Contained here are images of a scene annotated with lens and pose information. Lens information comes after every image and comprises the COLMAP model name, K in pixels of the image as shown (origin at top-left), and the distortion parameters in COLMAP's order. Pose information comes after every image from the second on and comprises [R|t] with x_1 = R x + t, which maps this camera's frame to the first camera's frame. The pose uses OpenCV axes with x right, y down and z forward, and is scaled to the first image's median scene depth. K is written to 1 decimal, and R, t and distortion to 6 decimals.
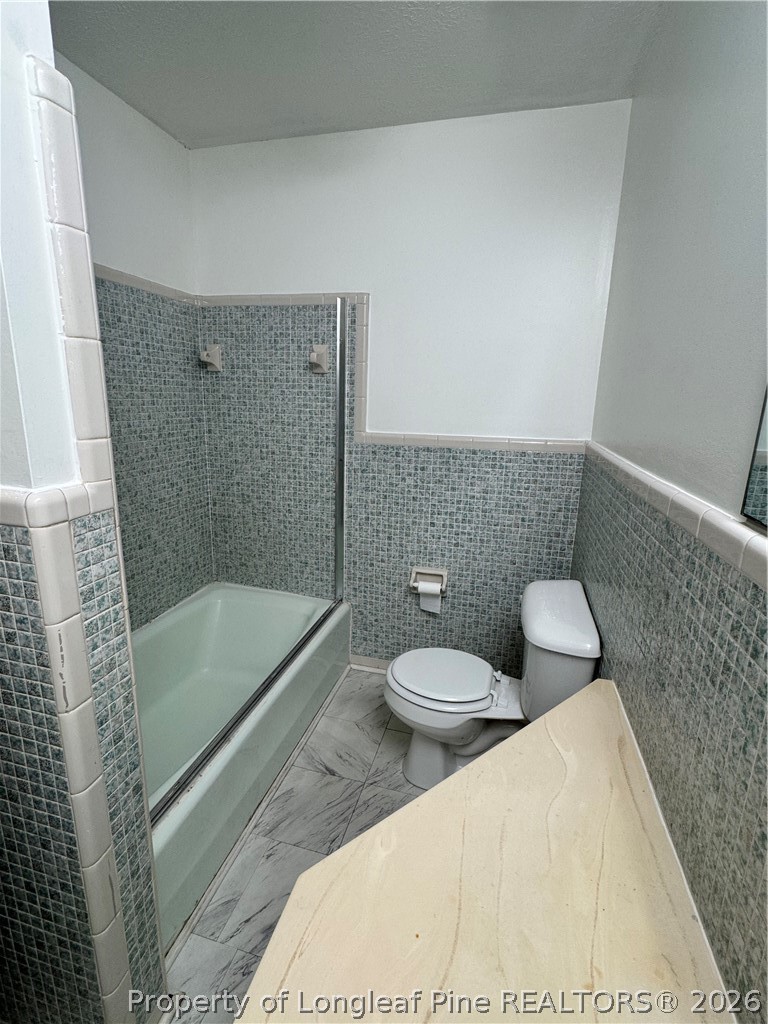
lens RADIAL K [[485.1, 0, 381.5], [0, 485.1, 509.8], [0, 0, 1]] dist [-0.003022, 0.001026]
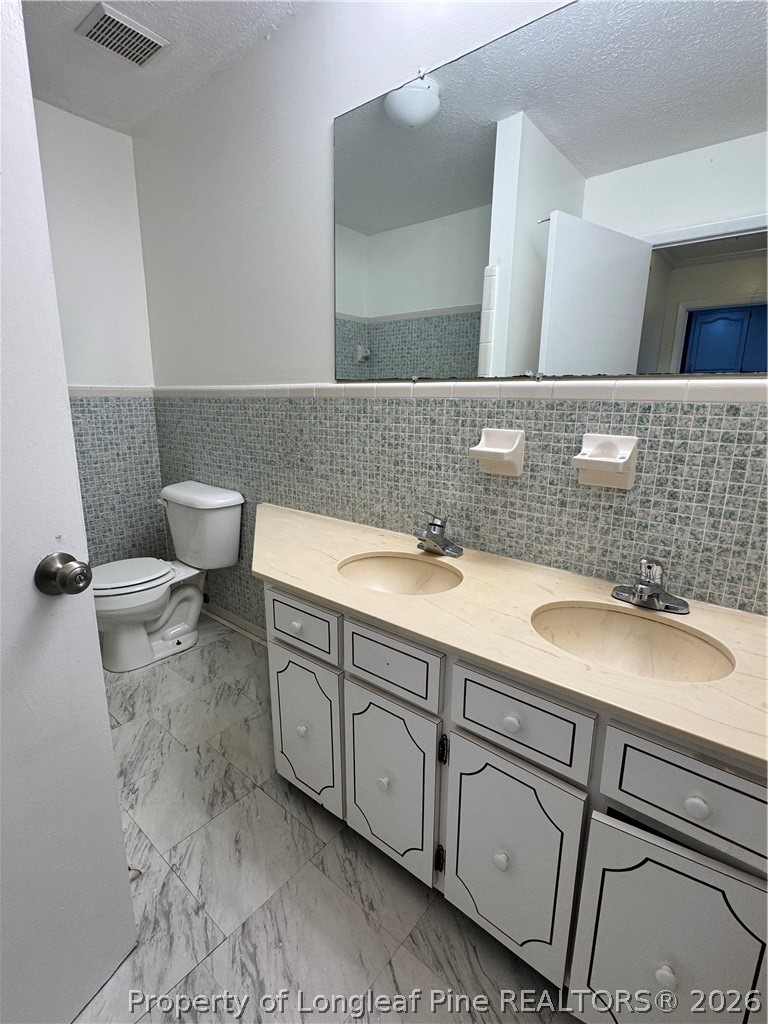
lens RADIAL K [[485.1, 0, 388.3], [0, 485.1, 514.7], [0, 0, 1]] dist [-0.003022, 0.001026]
pose [[0.418980, -0.233663, 0.877415, -0.534526], [0.204172, 0.965819, 0.159710, 0.111868], [-0.884743, 0.112229, 0.452366, -0.138643]]
